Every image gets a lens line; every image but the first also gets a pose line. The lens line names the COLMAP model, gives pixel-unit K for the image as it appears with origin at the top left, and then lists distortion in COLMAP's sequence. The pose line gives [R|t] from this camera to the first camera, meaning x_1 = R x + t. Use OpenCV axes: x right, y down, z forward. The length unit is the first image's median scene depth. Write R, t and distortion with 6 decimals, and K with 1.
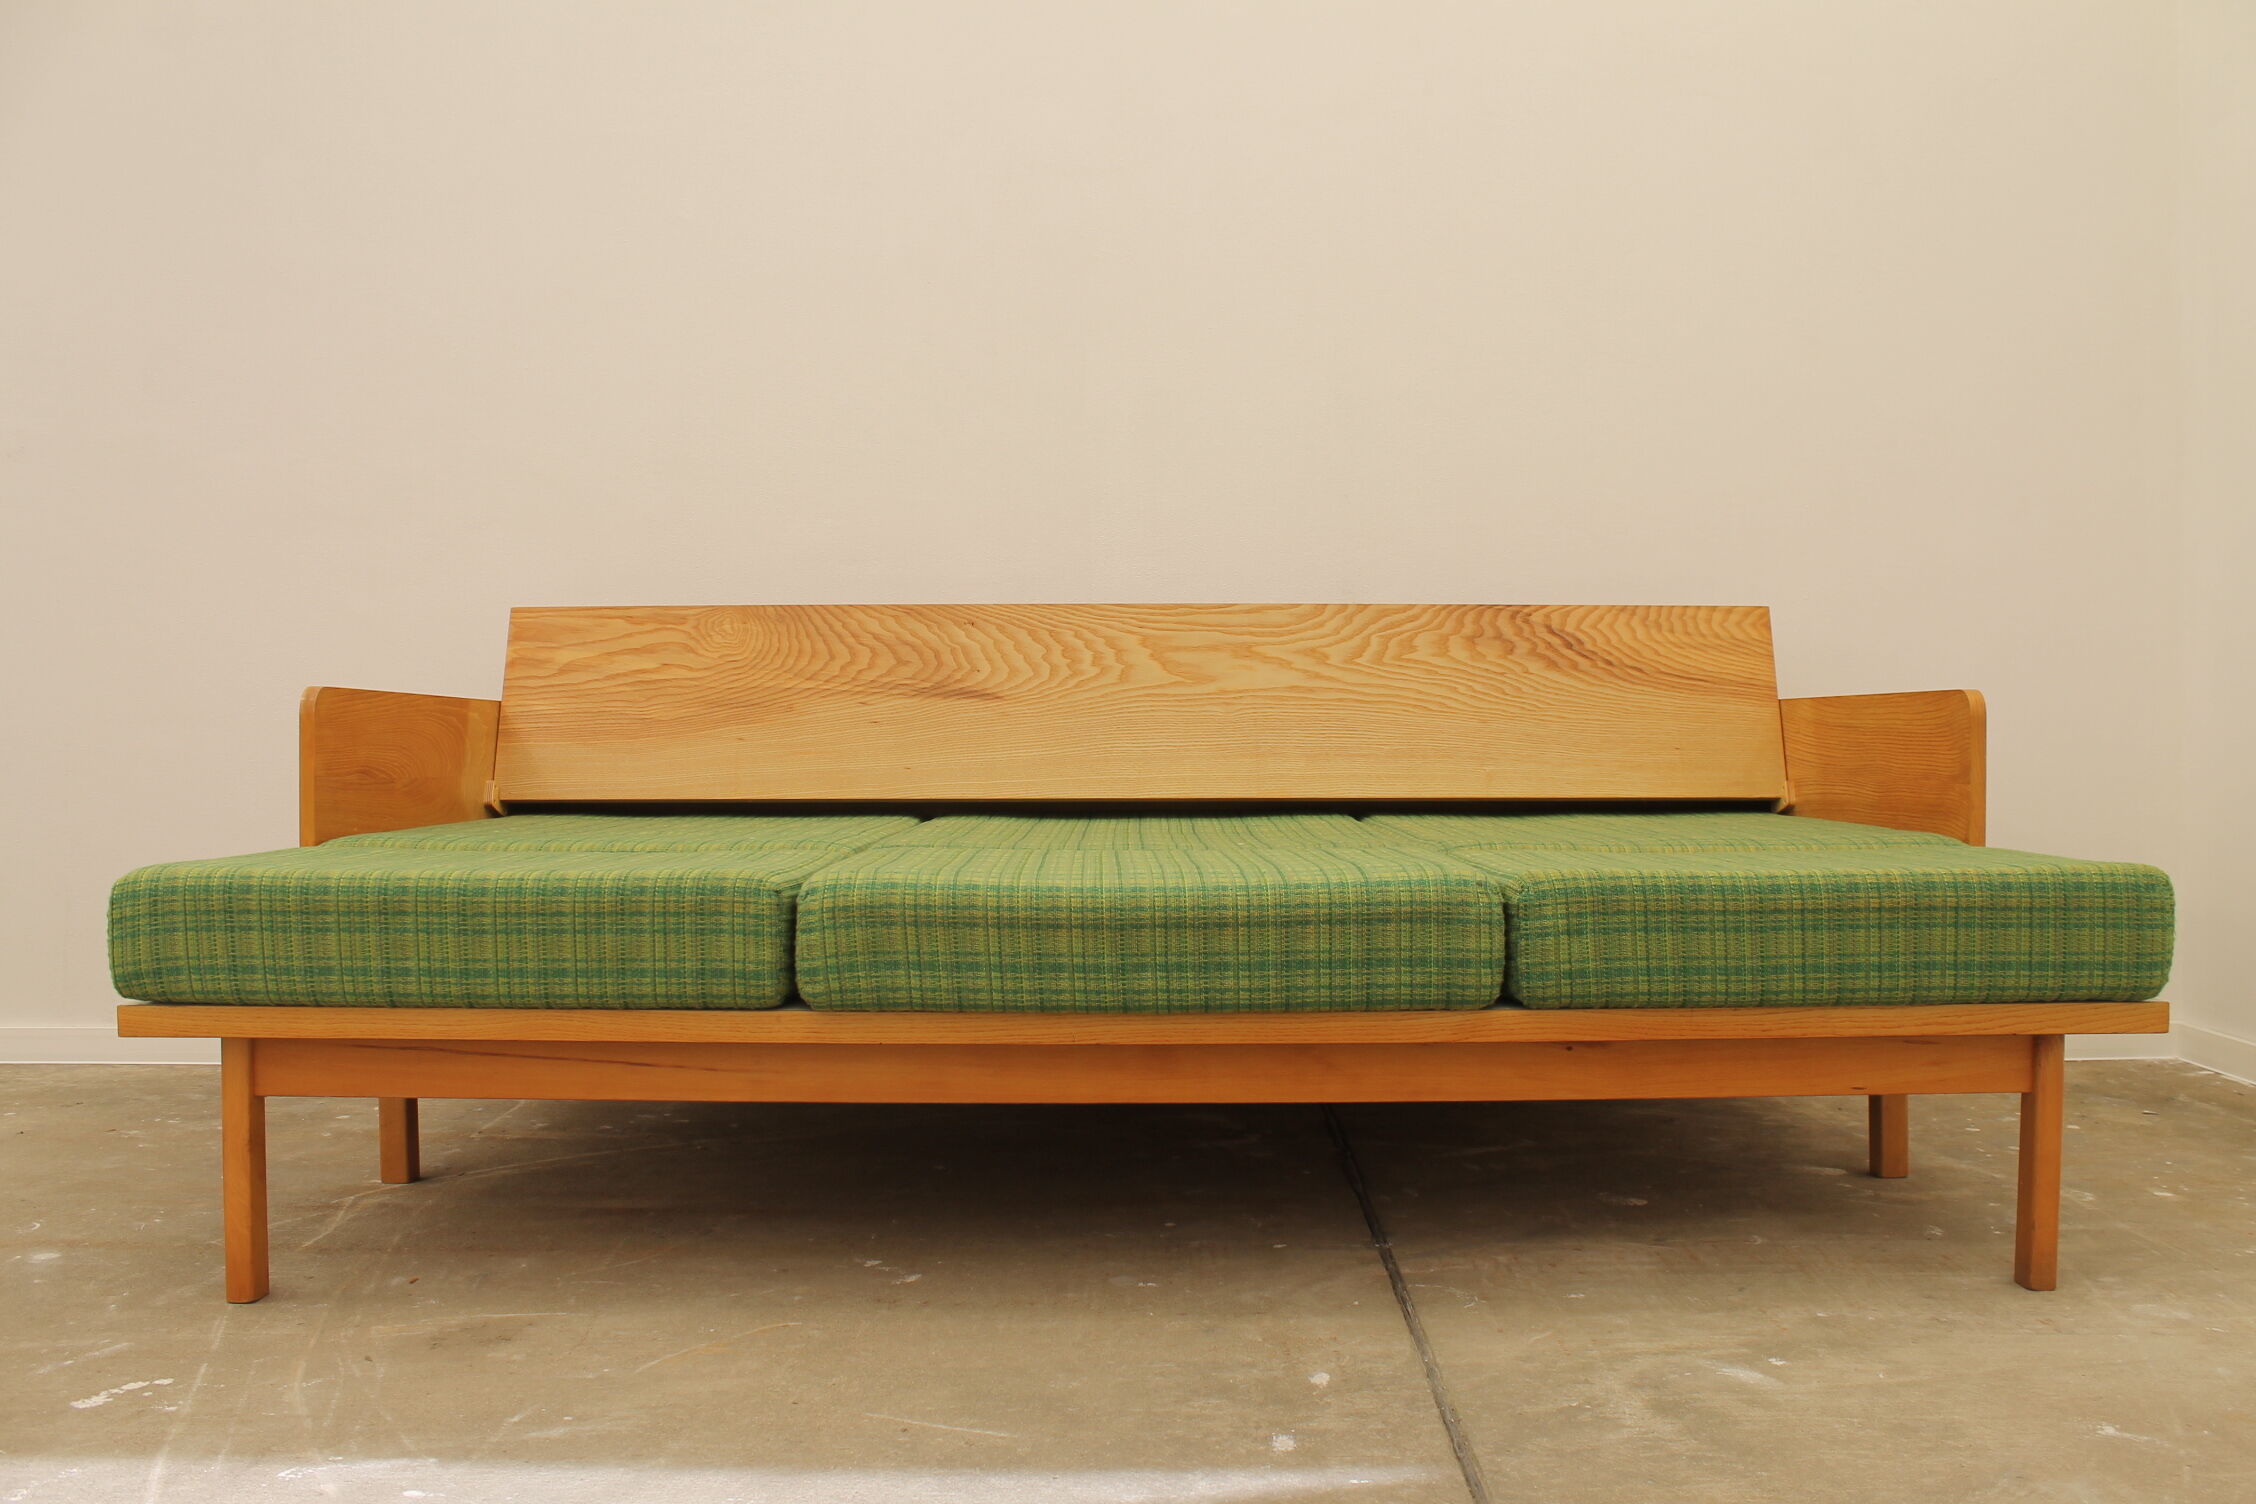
lens RADIAL K [[1925.4, 0, 1152.5], [0, 1925.4, 769.7], [0, 0, 1]] dist [-0.159697, 0.137258]
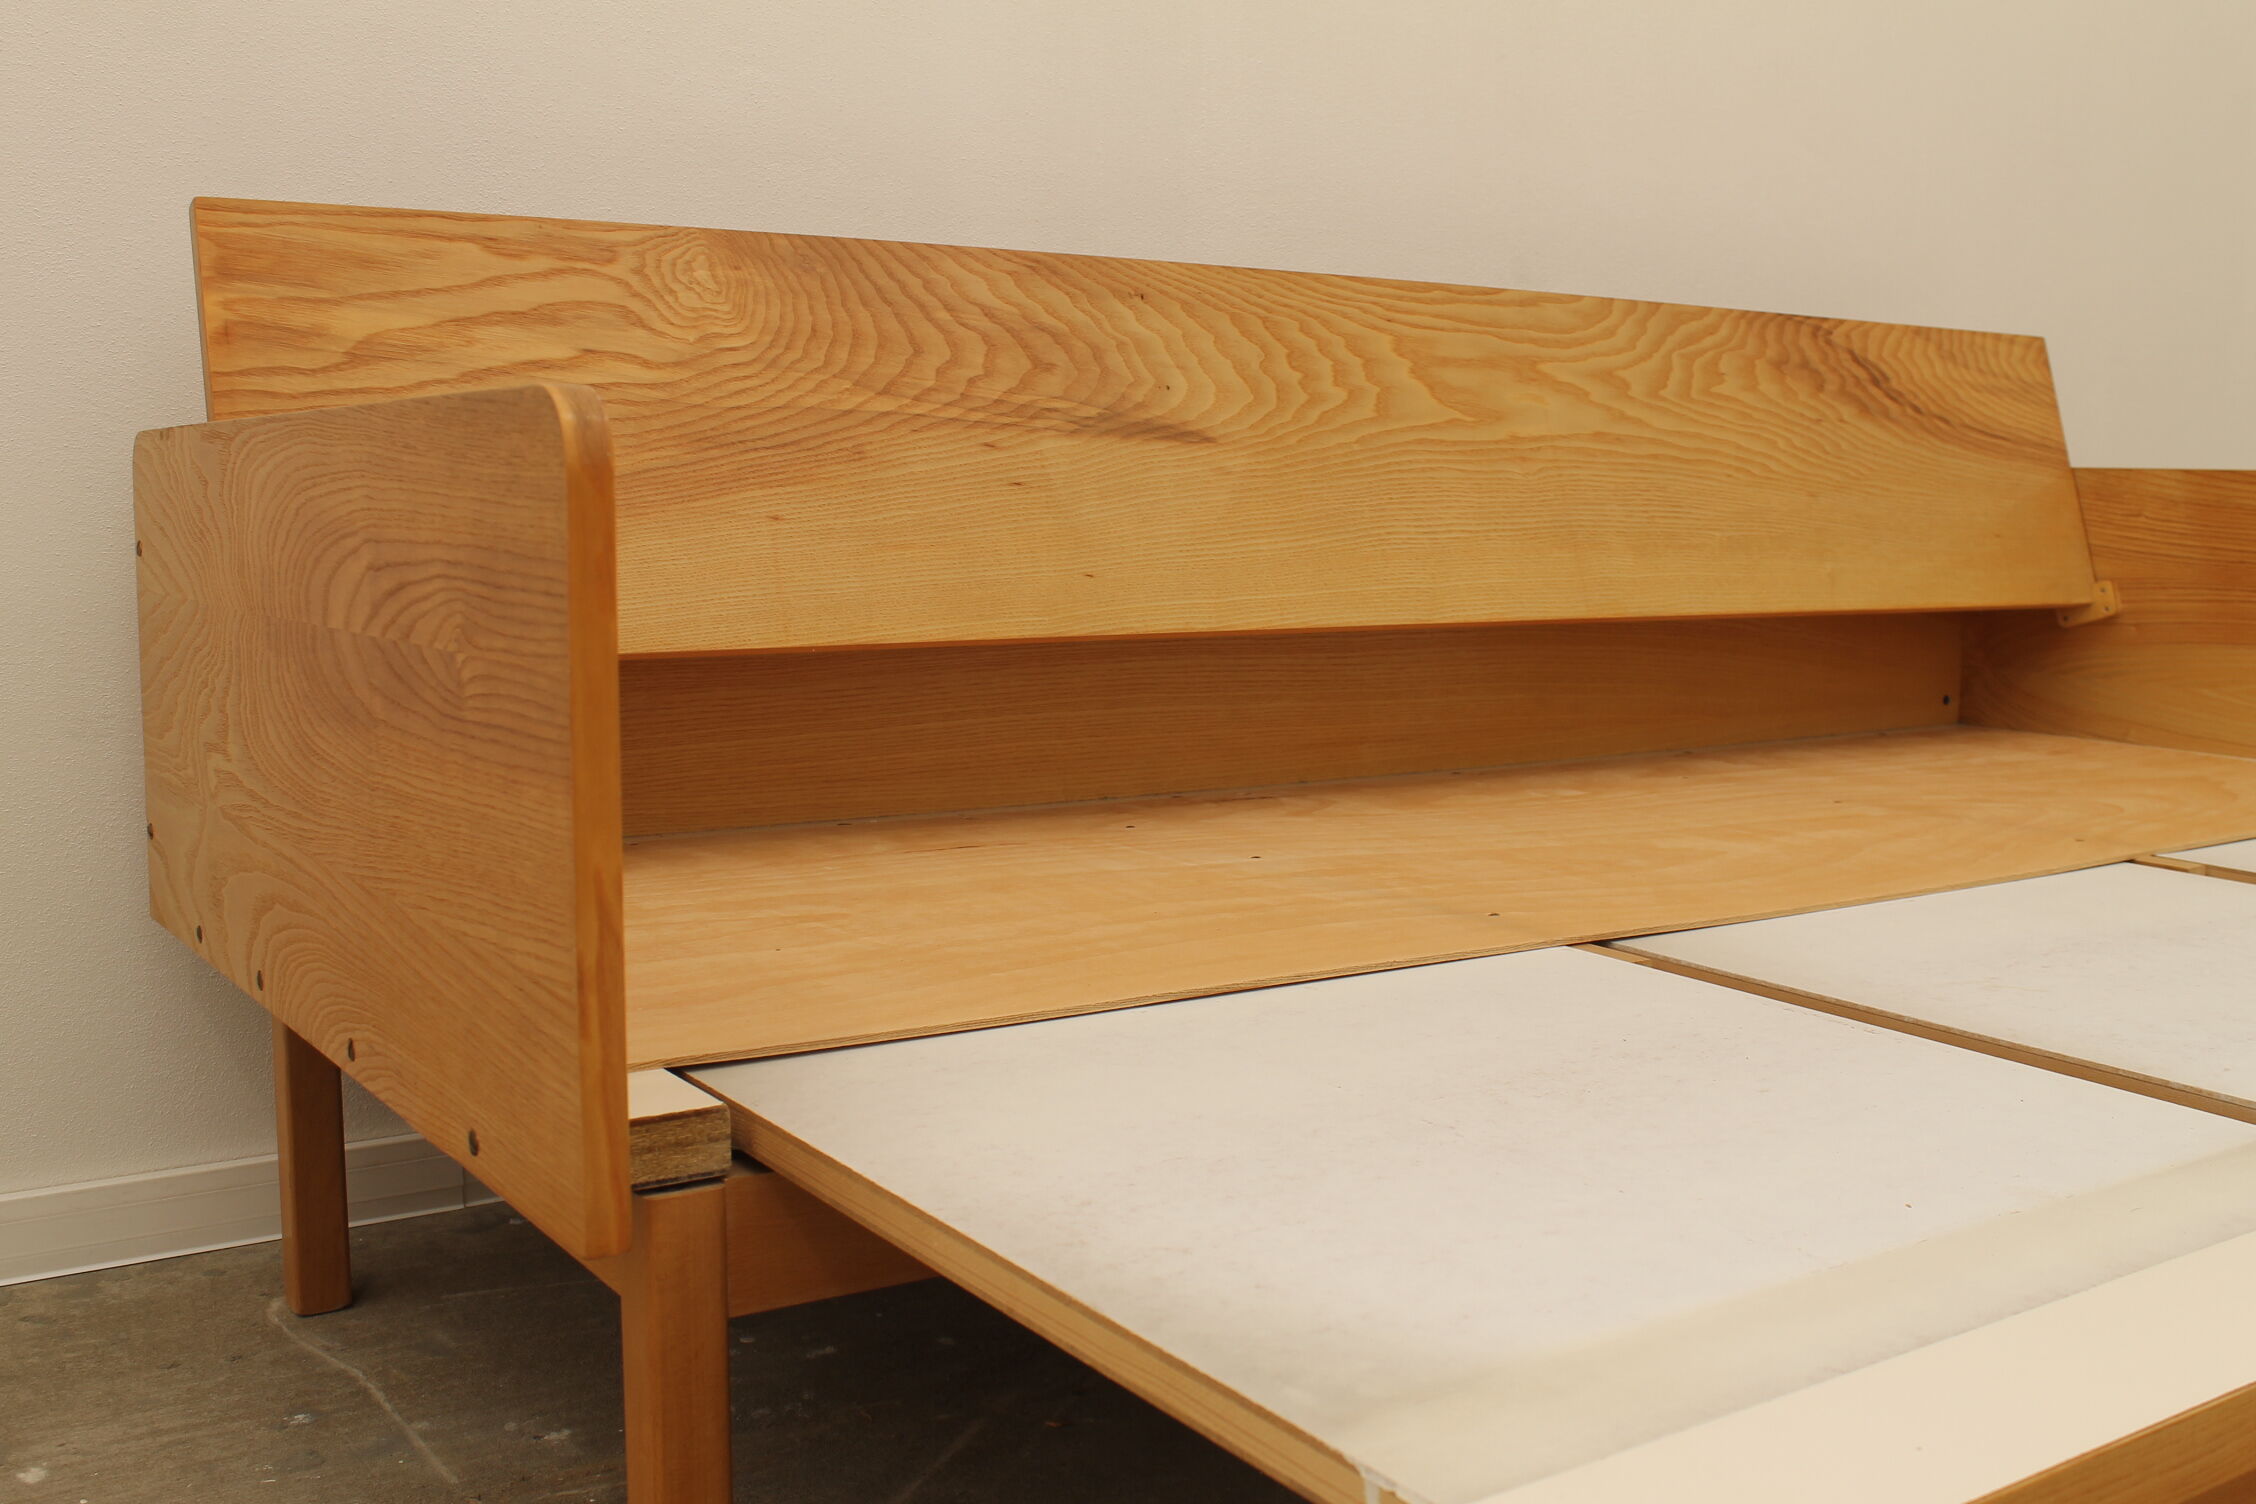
lens RADIAL K [[2292.4, 0, 1182.6], [0, 2292.4, 760.5], [0, 0, 1]] dist [-0.085865, 0.000000]
pose [[0.820975, -0.058307, 0.567979, -0.450573], [-0.005402, 0.993934, 0.109842, -0.018838], [-0.570938, -0.093246, 0.815680, 0.476696]]
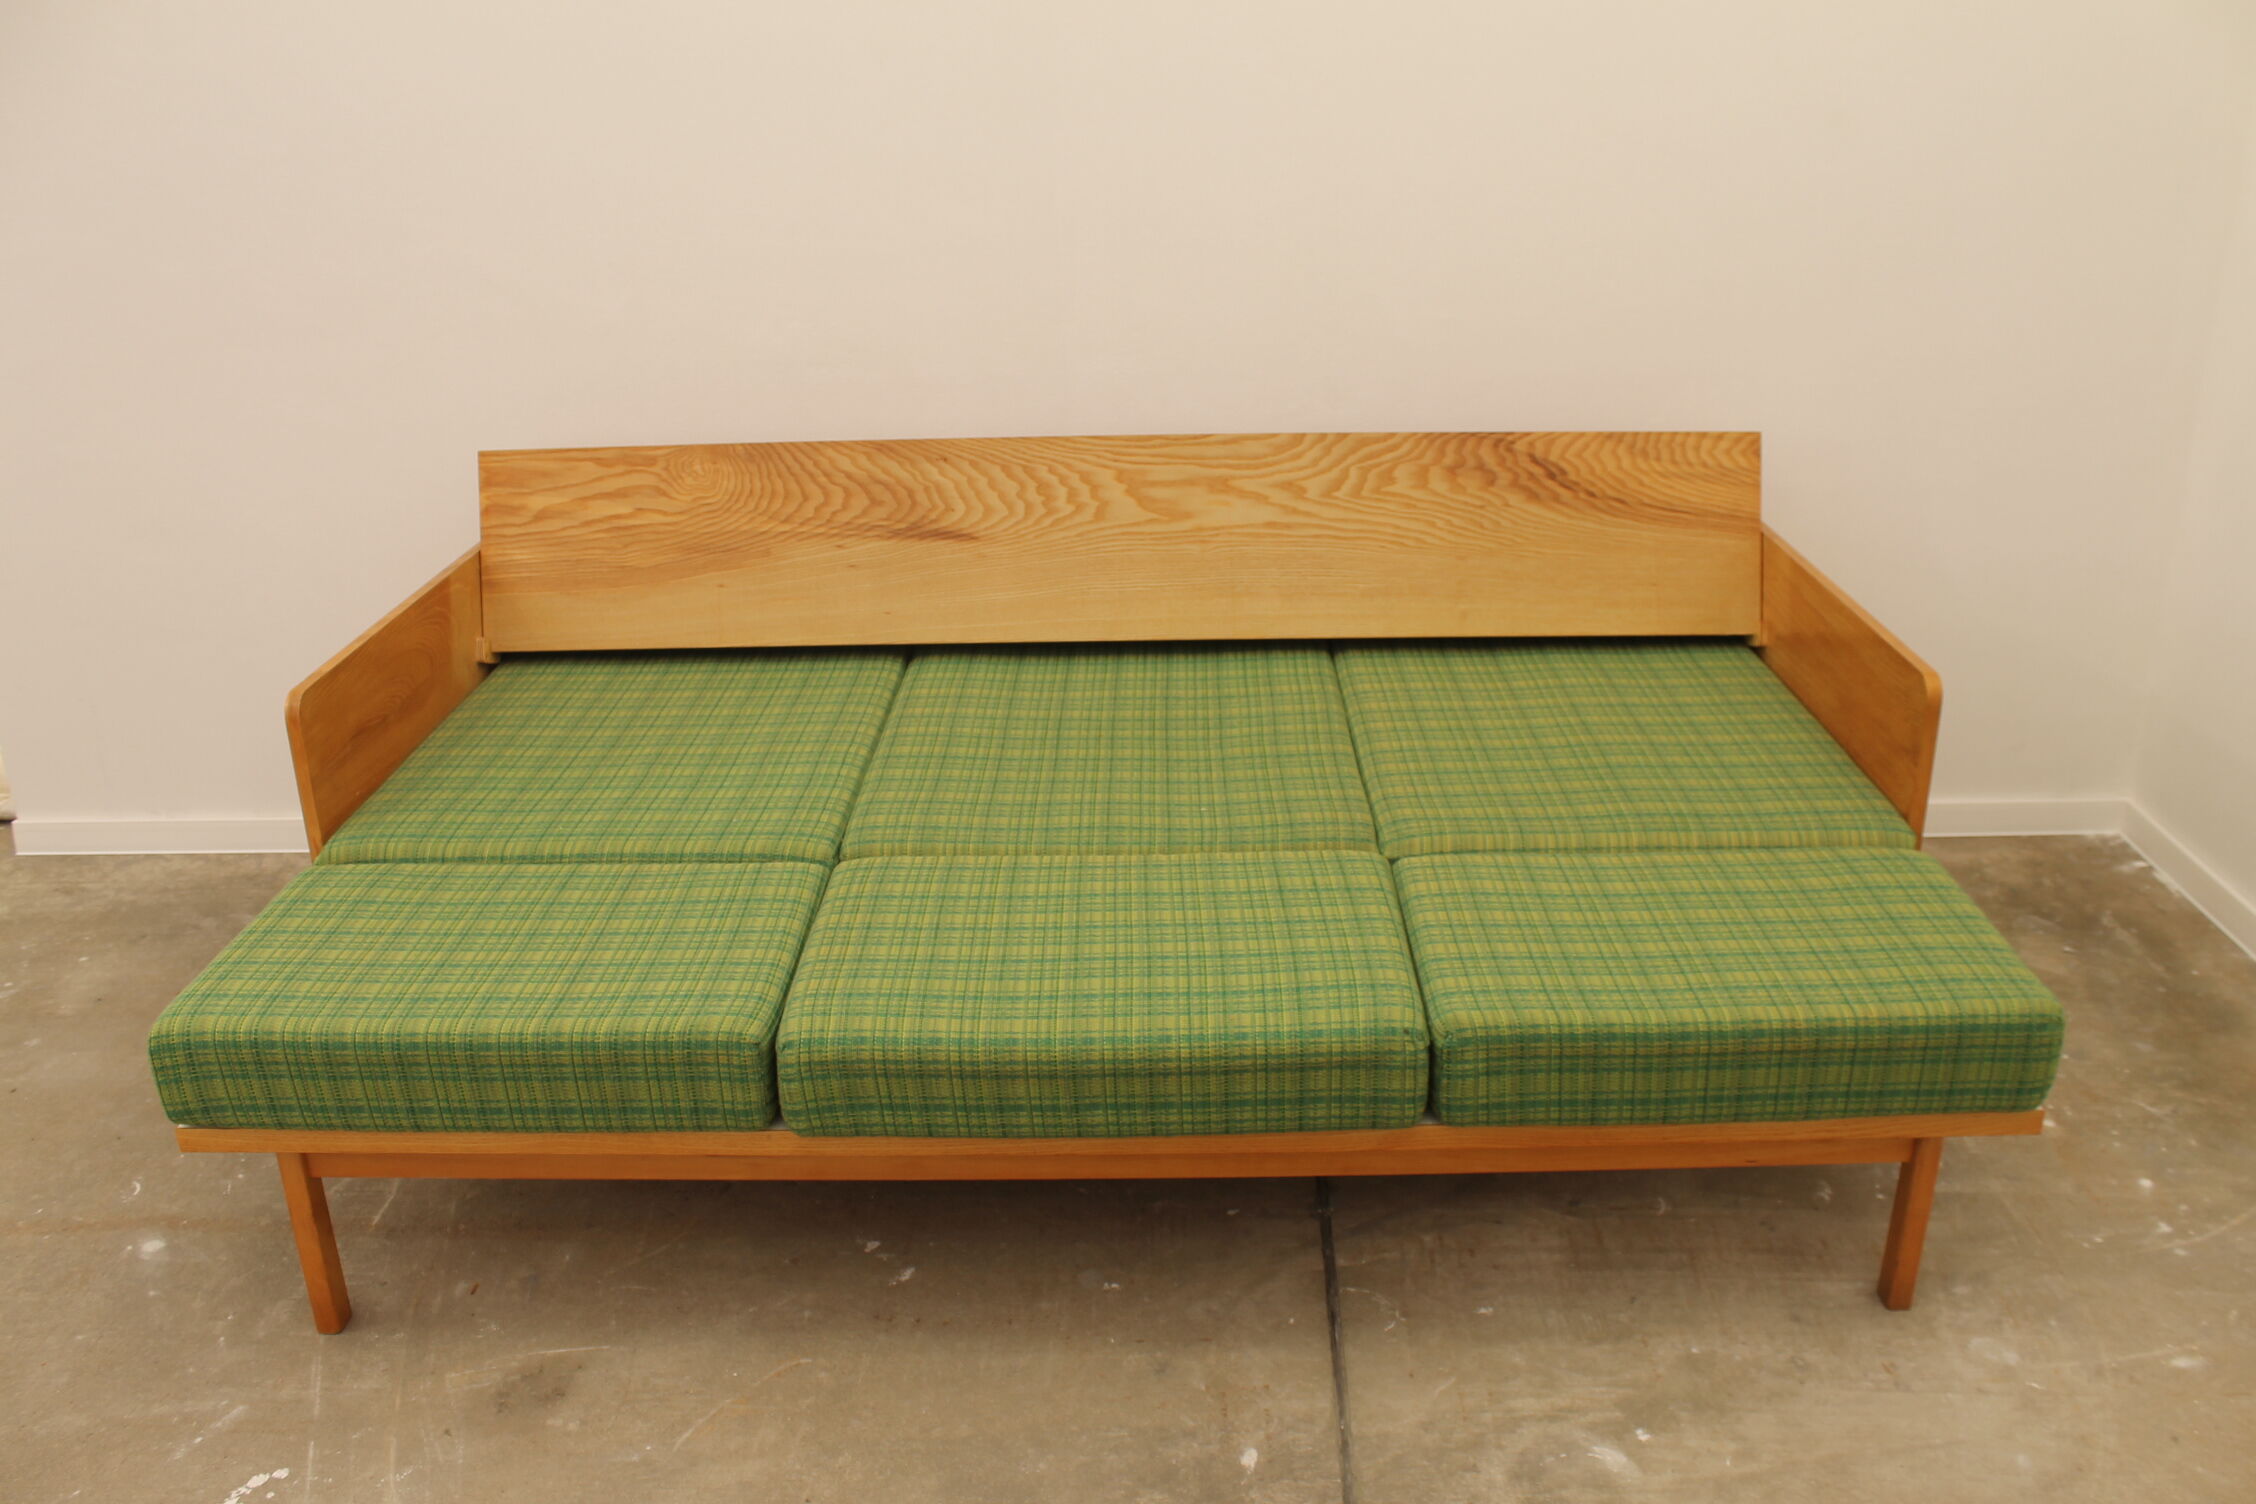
lens RADIAL K [[1925.4, 0, 1151.2], [0, 1925.4, 760.1], [0, 0, 1]] dist [-0.159697, 0.137258]
pose [[0.999796, -0.008072, -0.018509, 0.029294], [0.014117, 0.934808, 0.354873, -0.281491], [0.014438, -0.355062, 0.934731, 0.028864]]
